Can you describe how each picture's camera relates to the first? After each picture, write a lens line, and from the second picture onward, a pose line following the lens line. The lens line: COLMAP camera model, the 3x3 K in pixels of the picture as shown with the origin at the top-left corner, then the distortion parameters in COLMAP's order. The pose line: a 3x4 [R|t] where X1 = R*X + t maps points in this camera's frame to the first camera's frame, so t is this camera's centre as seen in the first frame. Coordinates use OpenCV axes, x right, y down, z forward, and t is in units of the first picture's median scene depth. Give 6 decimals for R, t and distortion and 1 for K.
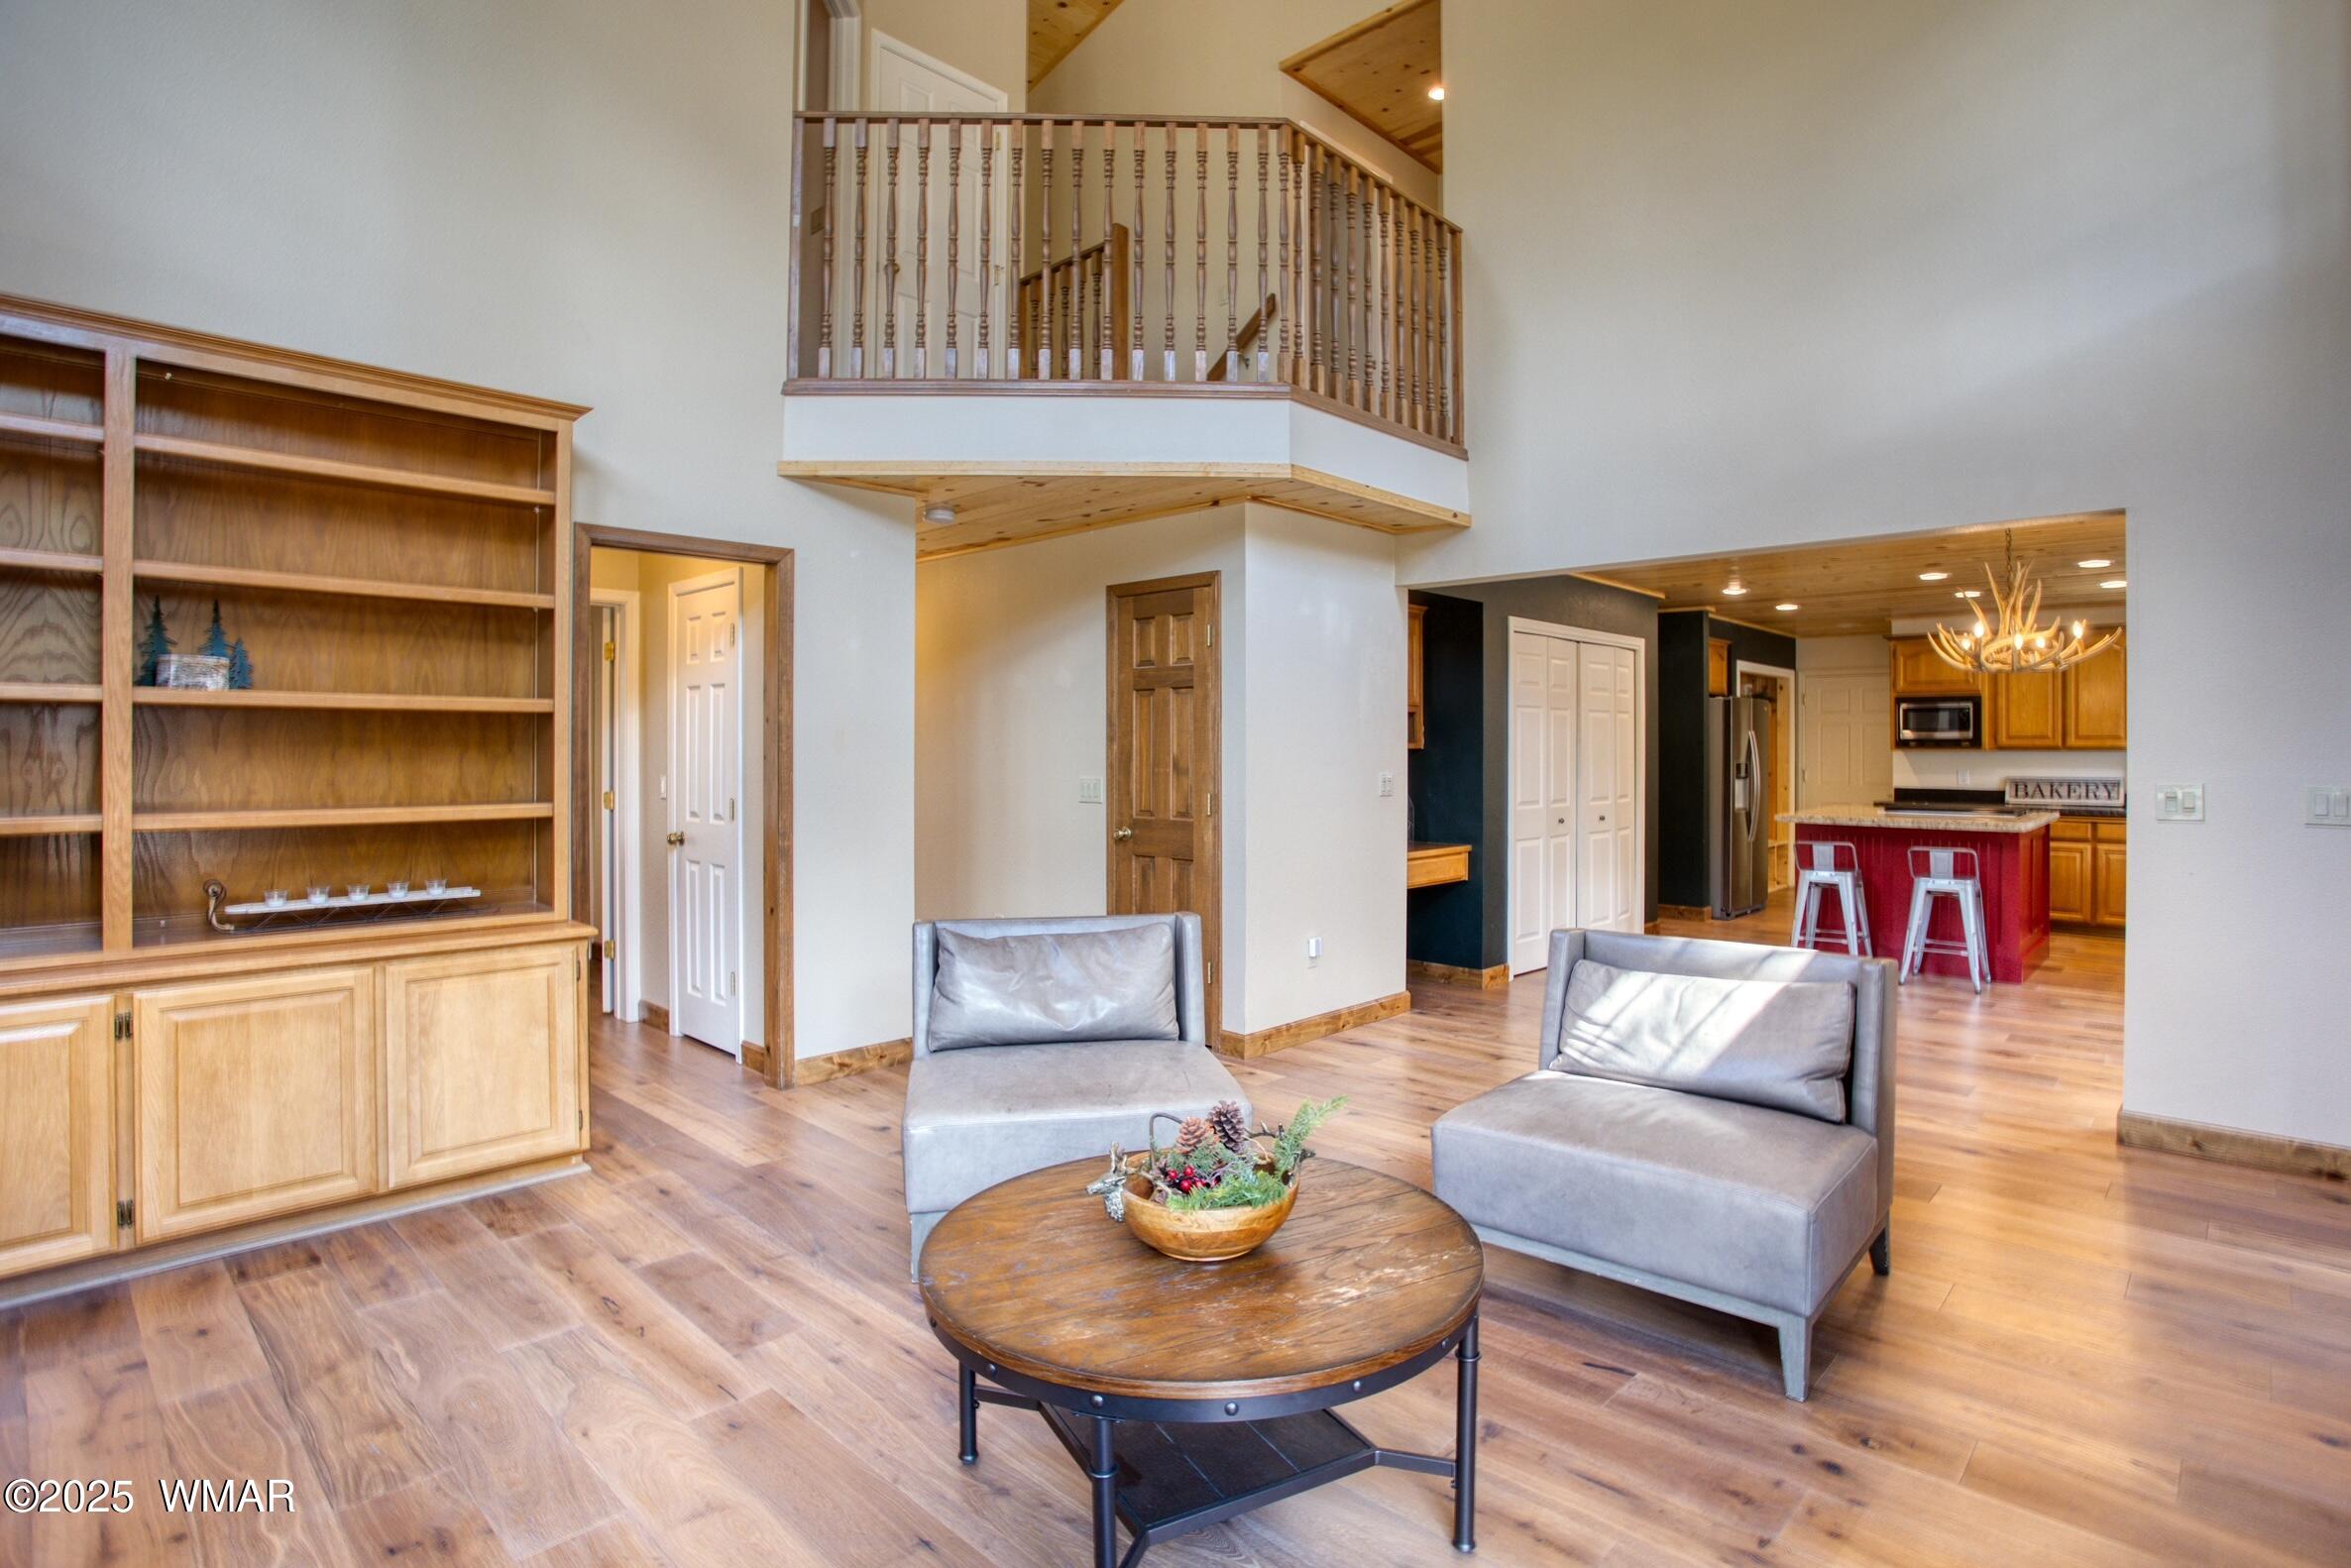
lens RADIAL K [[1184.7, 0, 1209.4], [0, 1184.7, 727.4], [0, 0, 1]] dist [-0.054710, 0.010492]
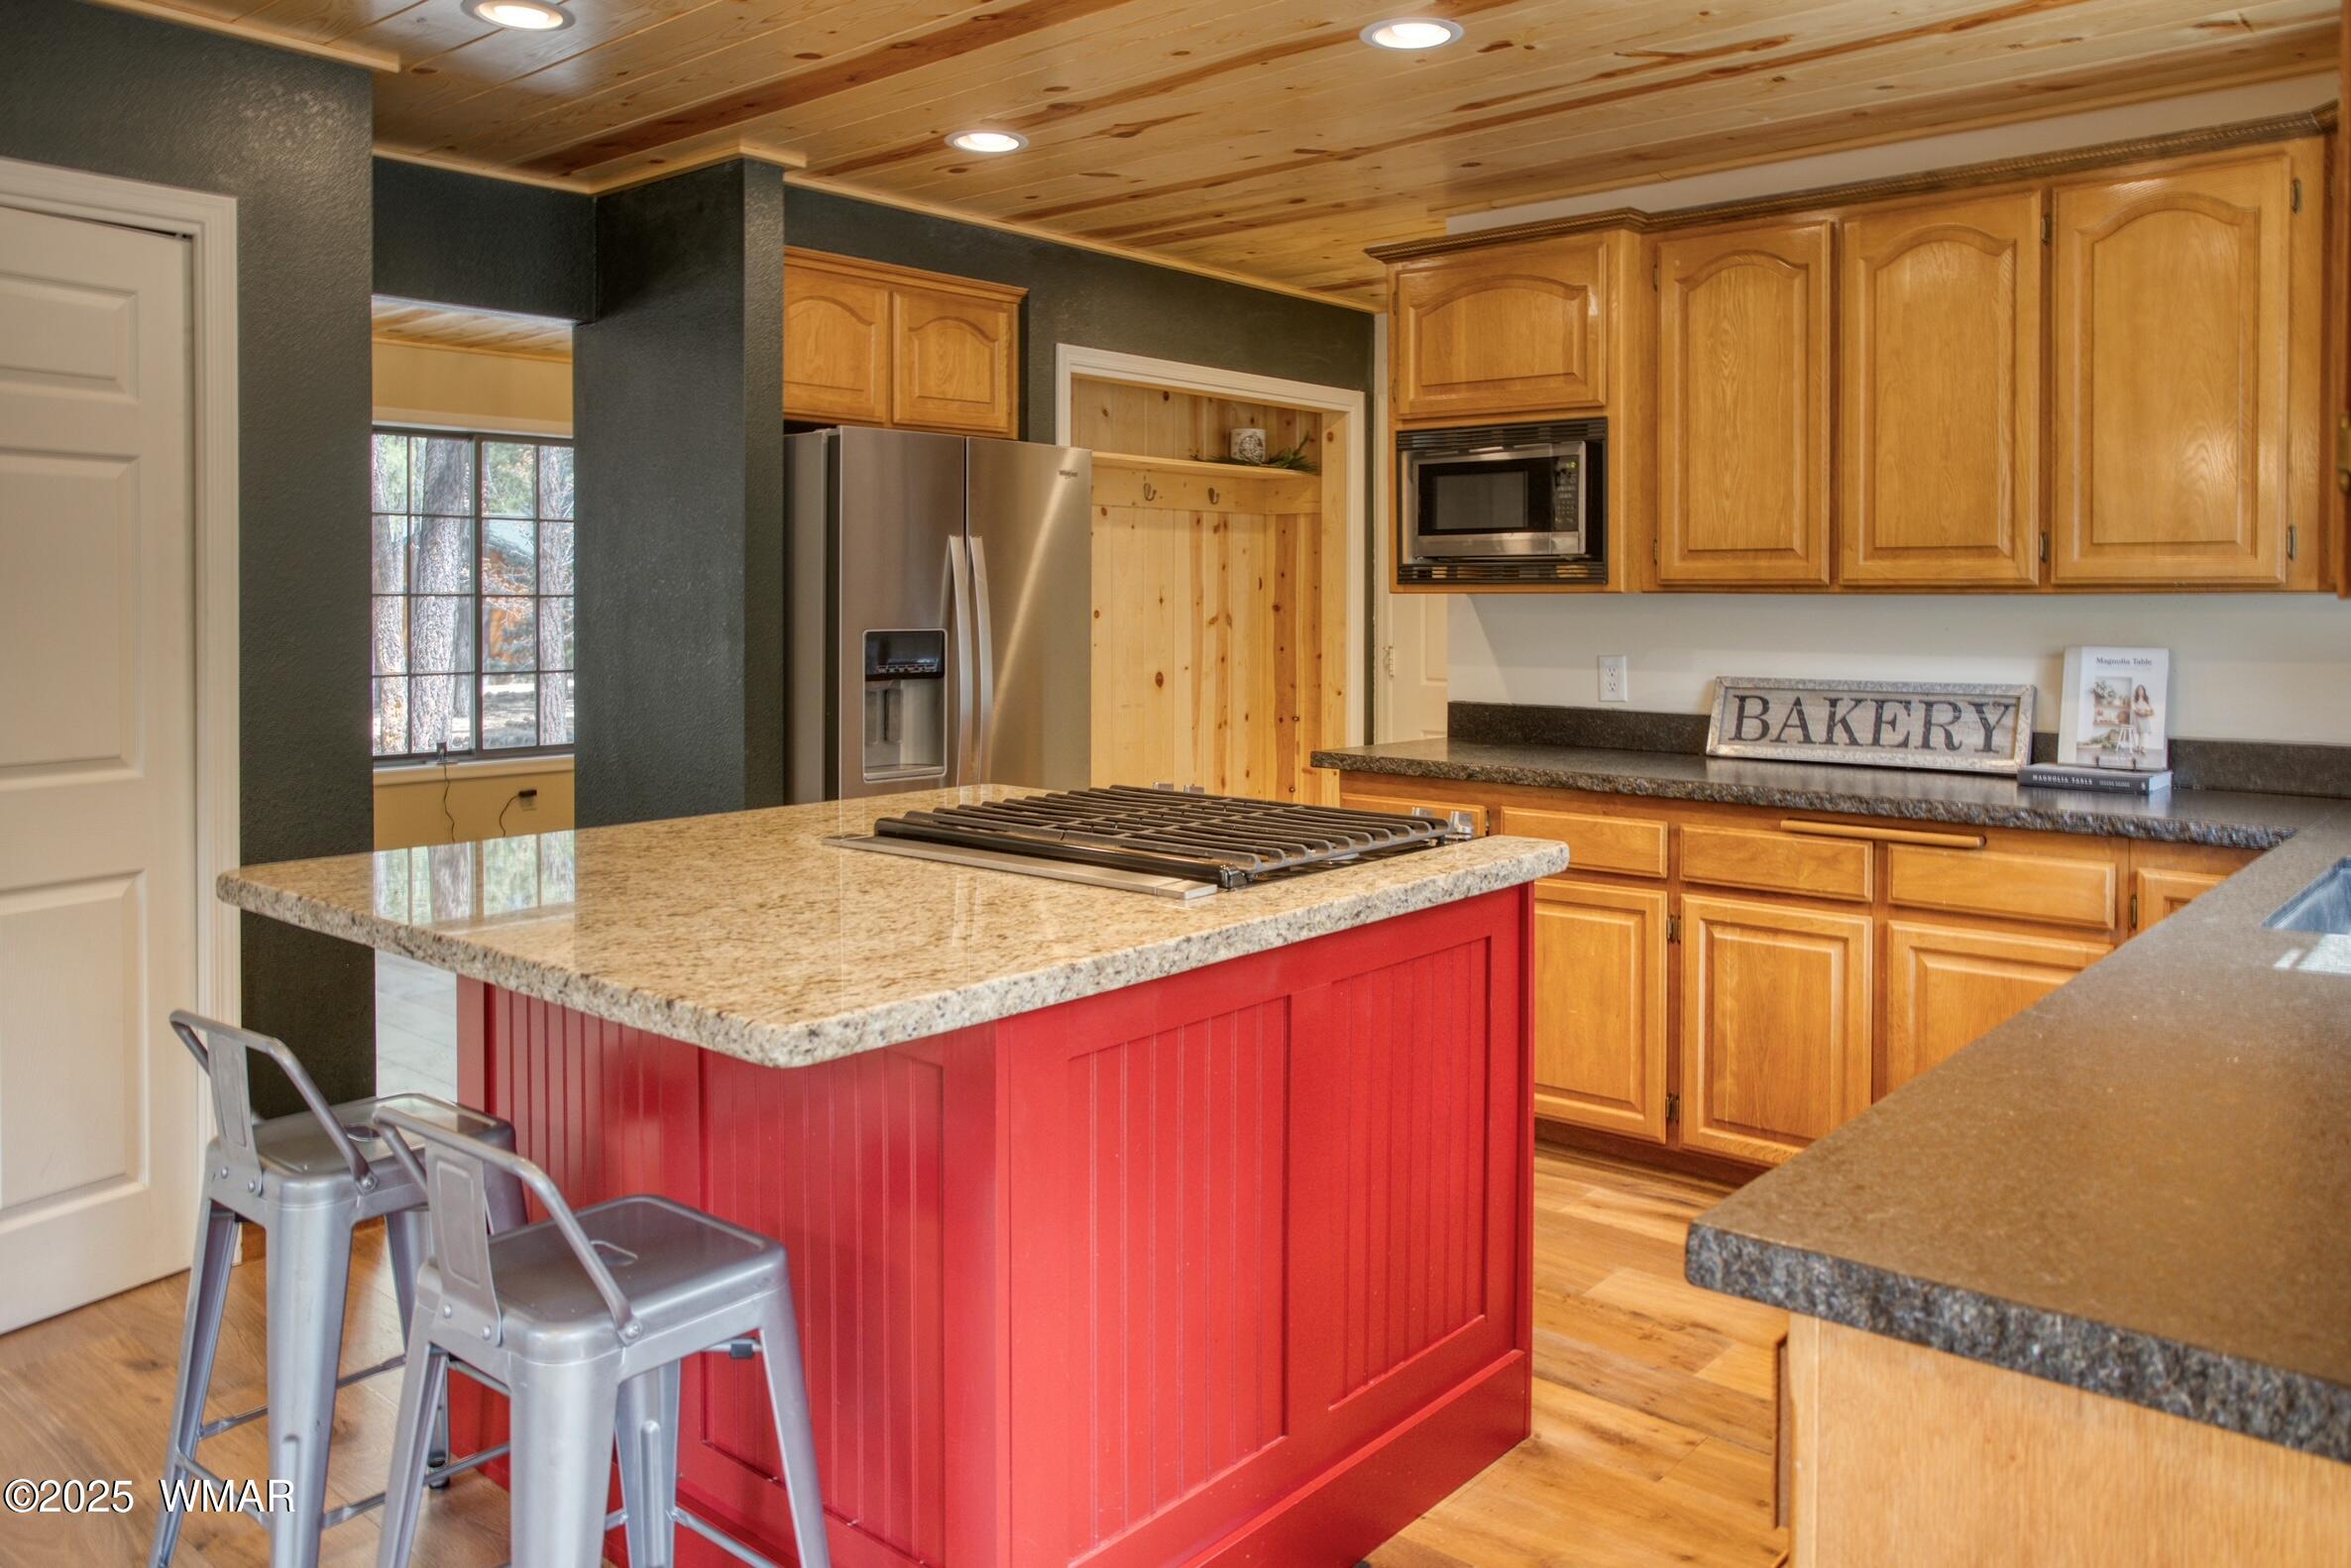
lens RADIAL K [[1786.5, 0, 1177.4], [0, 1786.5, 607.1], [0, 0, 1]] dist [-0.010552, 0.003126]
pose [[0.999542, -0.000938, 0.030262, 0.529248], [0.000203, 0.999705, 0.024300, 0.011432], [-0.030276, -0.024283, 0.999247, 0.511067]]
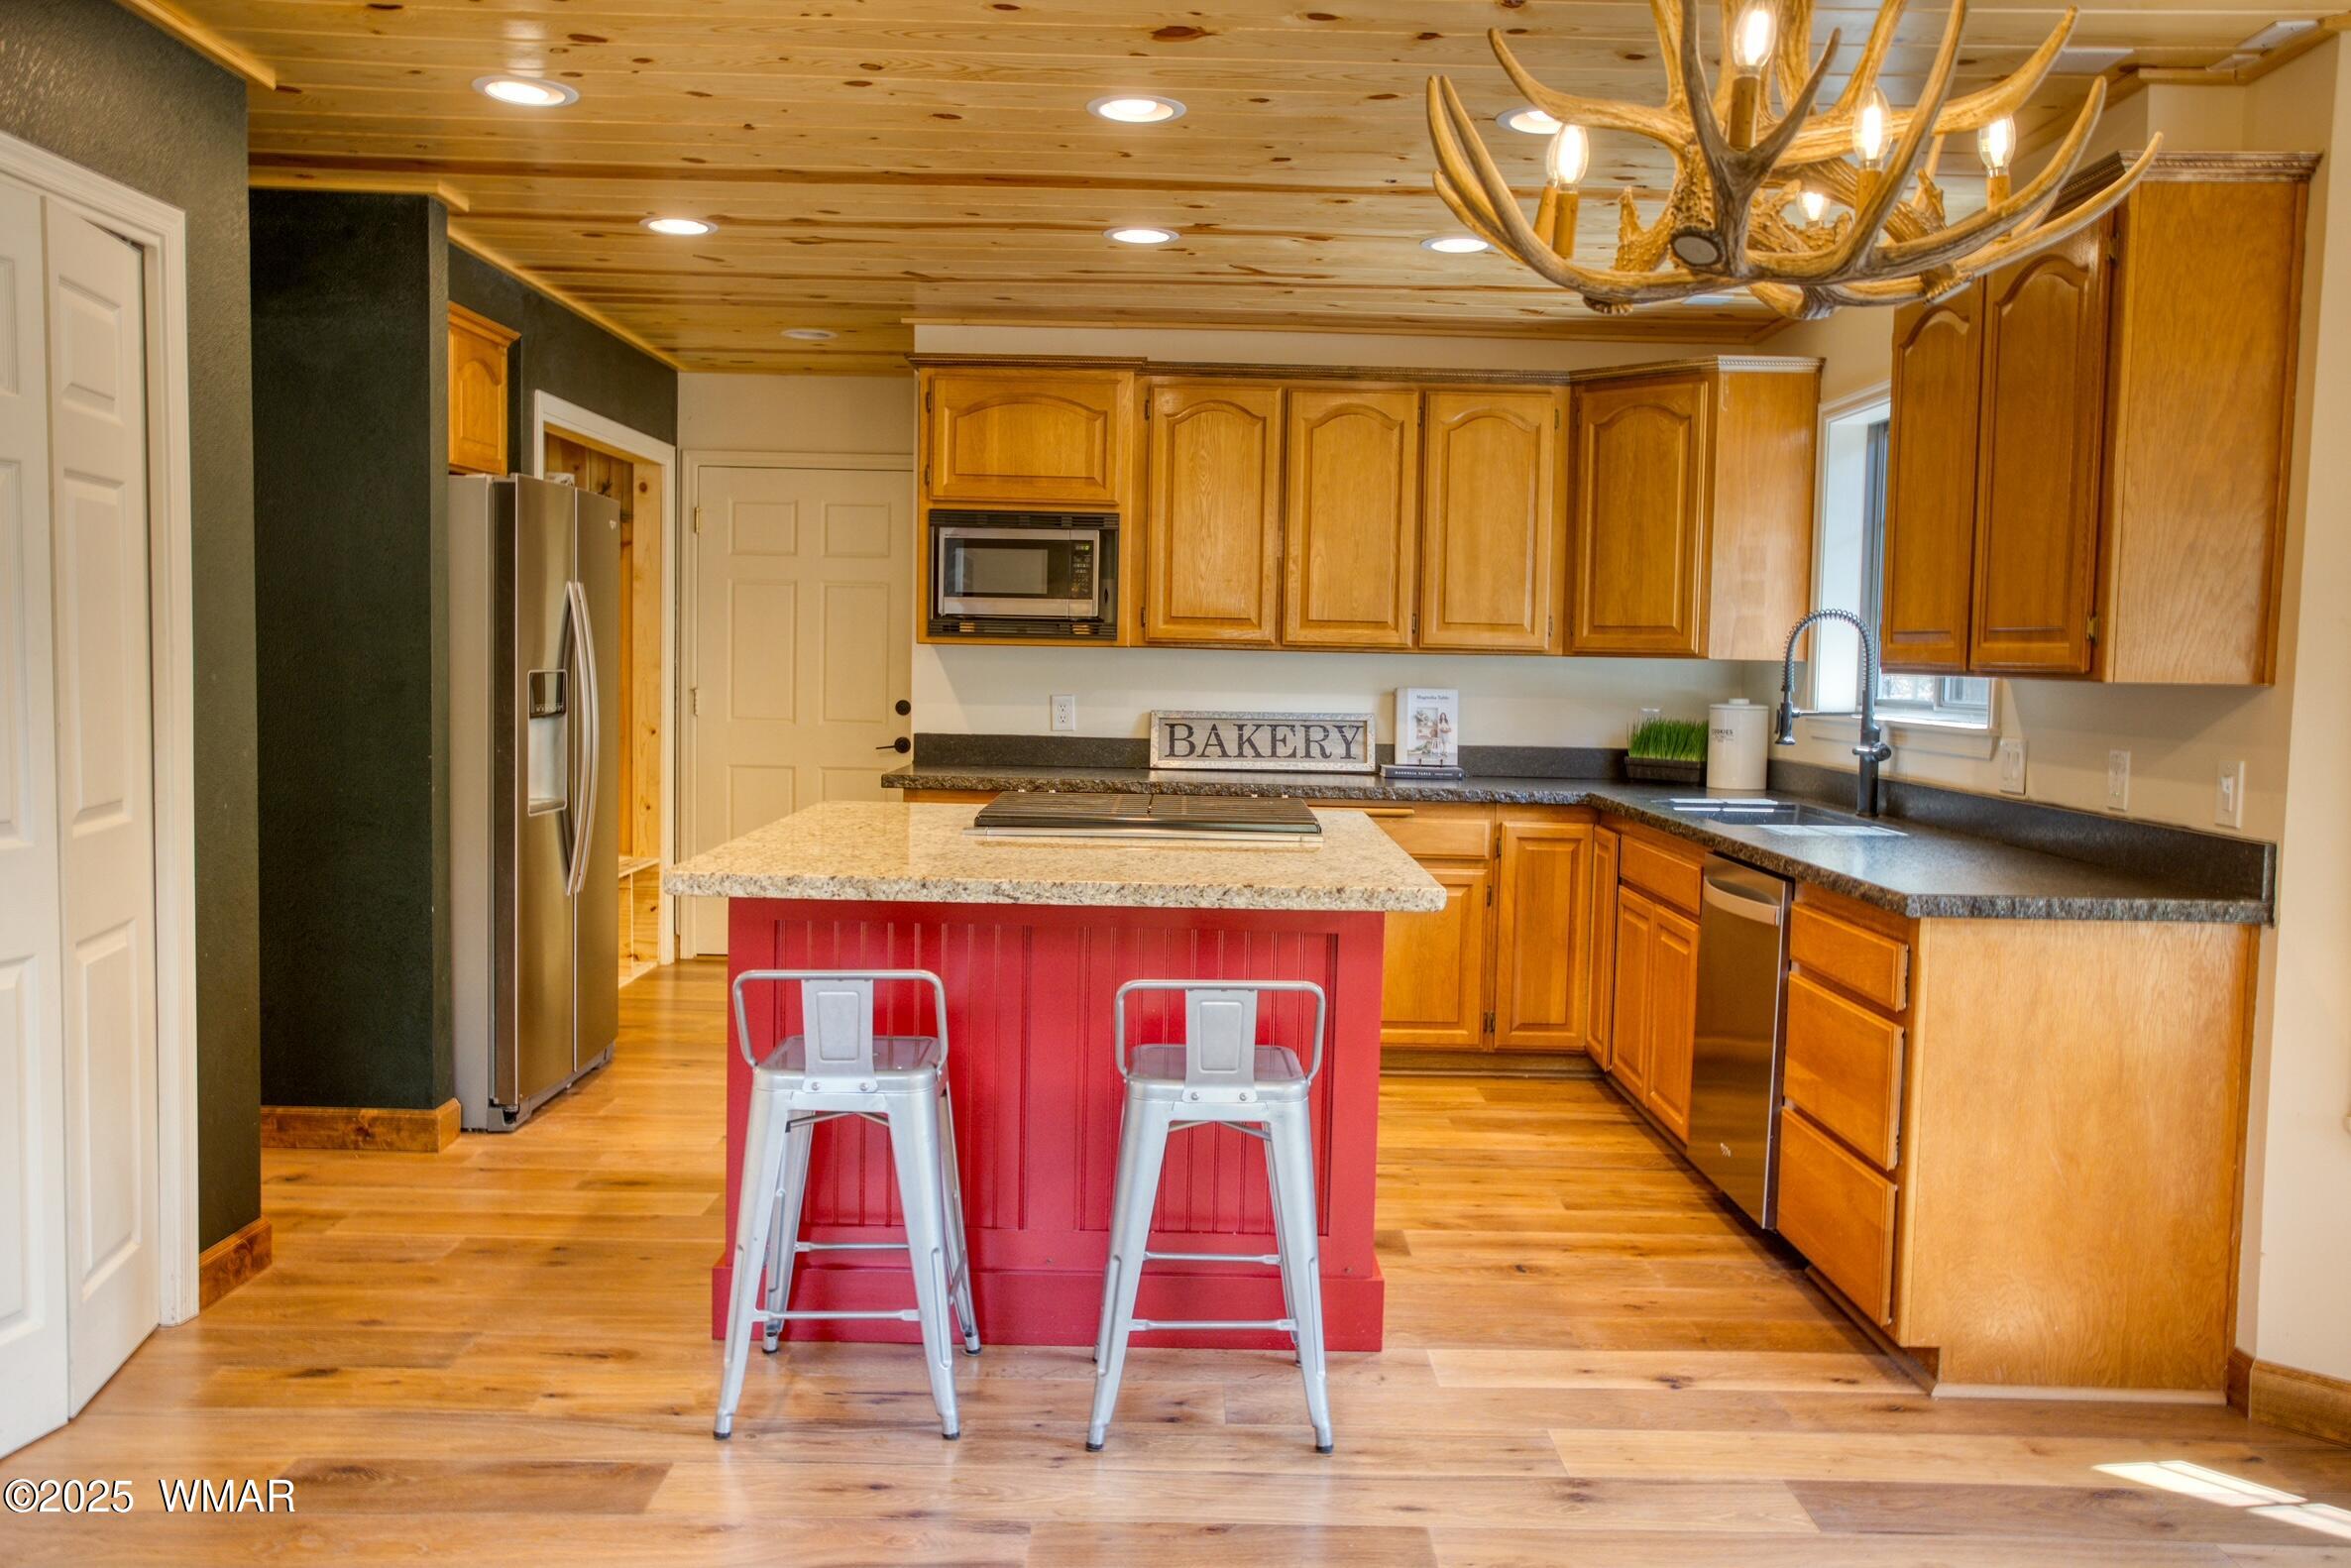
lens RADIAL K [[1932.8, 0, 1251.9], [0, 1932.8, 784.0], [0, 0, 1]] dist [0.004811, 0.003611]
pose [[0.714631, -0.034624, 0.698644, 0.208609], [-0.031927, 0.996119, 0.082024, 0.009868], [-0.698773, -0.080922, 0.710752, 0.458931]]
